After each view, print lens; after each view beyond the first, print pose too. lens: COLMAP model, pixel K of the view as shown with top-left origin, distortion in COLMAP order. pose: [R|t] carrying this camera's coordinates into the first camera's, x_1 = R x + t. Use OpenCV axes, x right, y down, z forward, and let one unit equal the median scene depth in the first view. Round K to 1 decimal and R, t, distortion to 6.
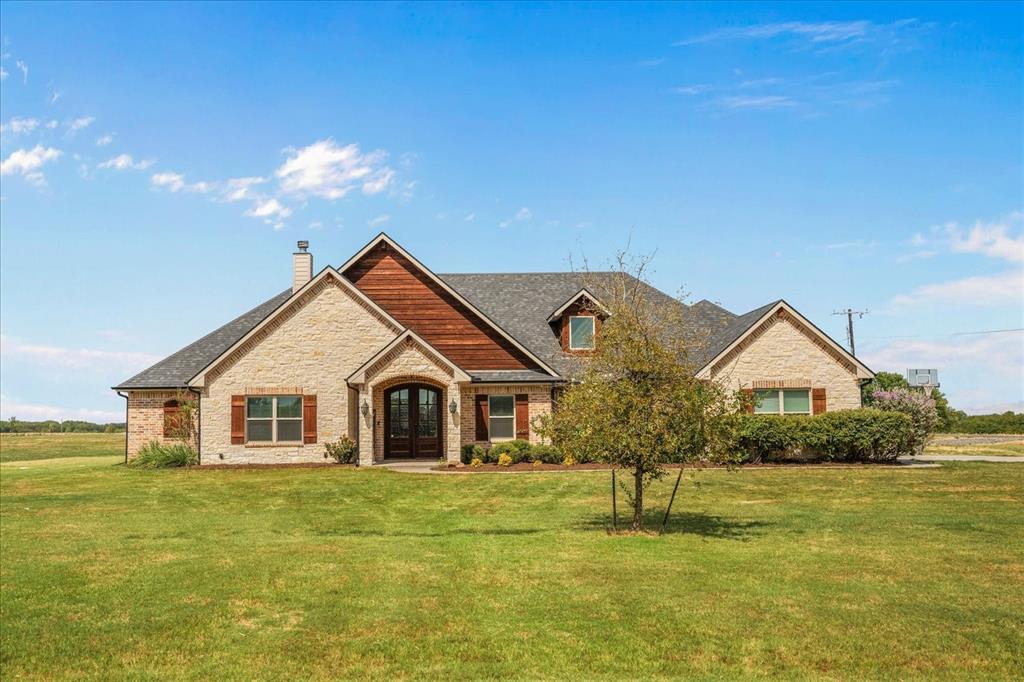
lens RADIAL K [[841.4, 0, 512.0], [0, 841.4, 341.0], [0, 0, 1]] dist [0.008163, 0.001282]
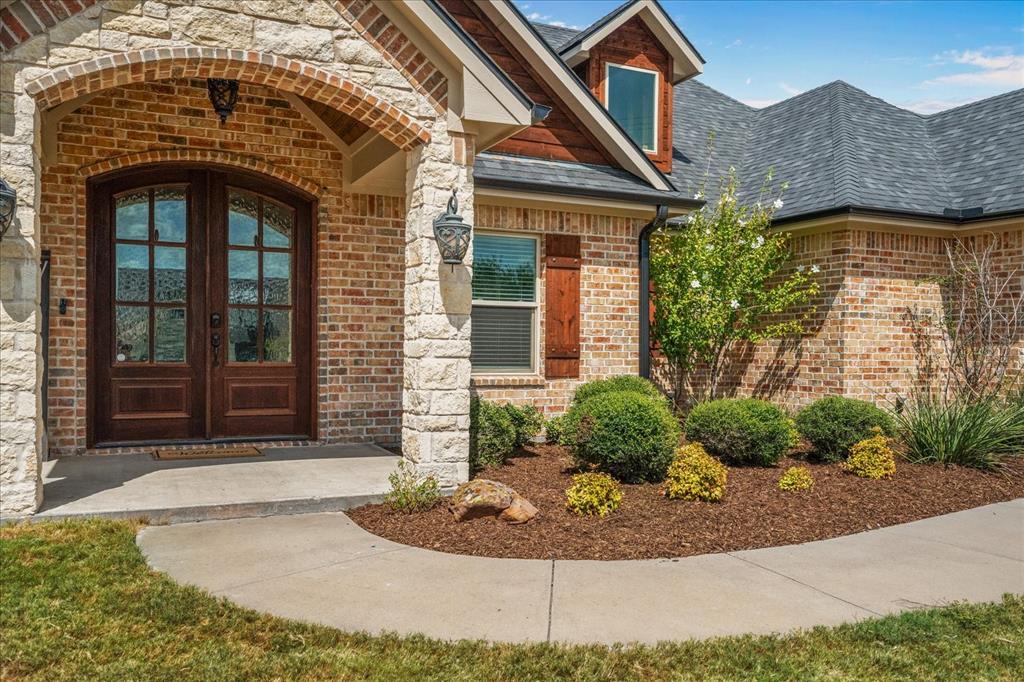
lens RADIAL K [[841.4, 0, 512.0], [0, 841.4, 341.0], [0, 0, 1]] dist [0.008163, 0.001282]
pose [[0.938238, 0.023383, 0.345201, -0.117872], [-0.055995, 0.994823, 0.084805, 0.077679], [-0.341431, -0.098897, 0.934690, 0.706440]]
